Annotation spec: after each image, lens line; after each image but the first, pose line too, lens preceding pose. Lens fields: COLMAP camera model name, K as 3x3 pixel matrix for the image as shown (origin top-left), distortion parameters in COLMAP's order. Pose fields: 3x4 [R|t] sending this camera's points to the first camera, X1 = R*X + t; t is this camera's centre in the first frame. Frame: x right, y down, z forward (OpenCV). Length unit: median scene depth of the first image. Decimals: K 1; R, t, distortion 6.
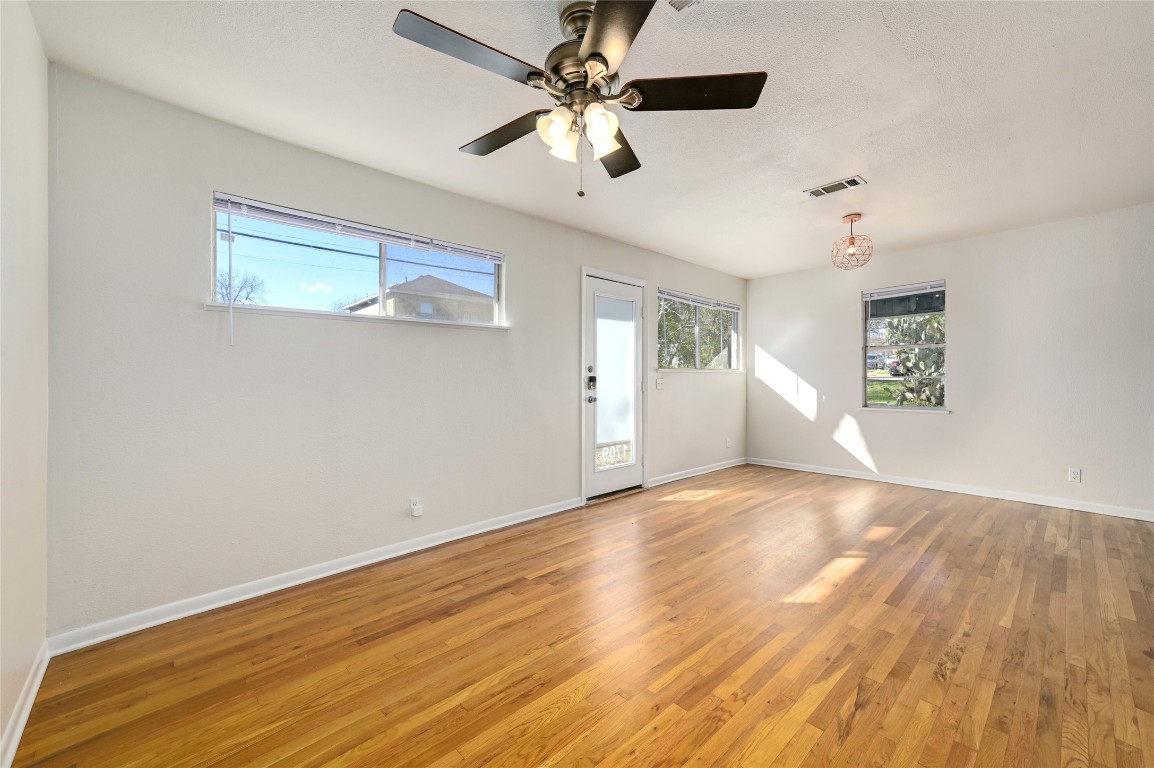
lens RADIAL K [[465.4, 0, 577.3], [0, 465.4, 379.8], [0, 0, 1]] dist [-0.001050, -0.000808]
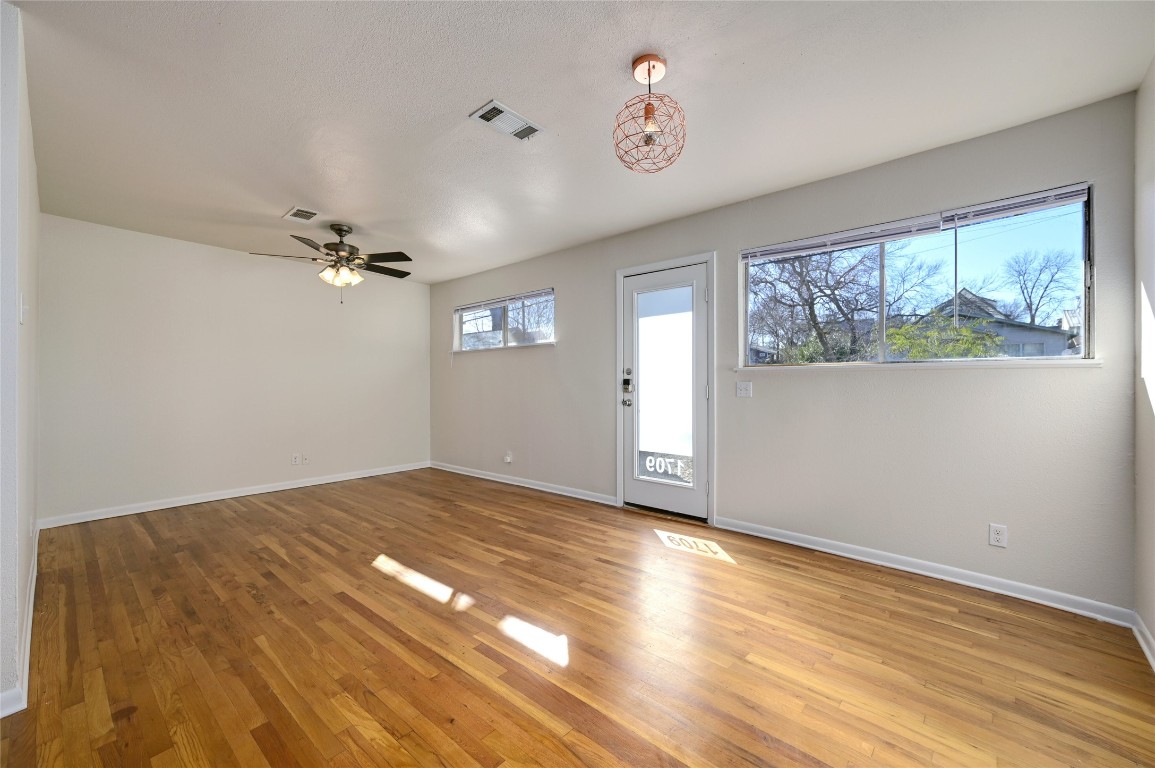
lens RADIAL K [[465.8, 0, 577.8], [0, 465.8, 379.8], [0, 0, 1]] dist [-0.001050, -0.000808]
pose [[0.097801, 0.002431, -0.995203, 1.168183], [0.006144, 0.999976, 0.003047, -0.011413], [0.995187, -0.006413, 0.097784, 0.937937]]
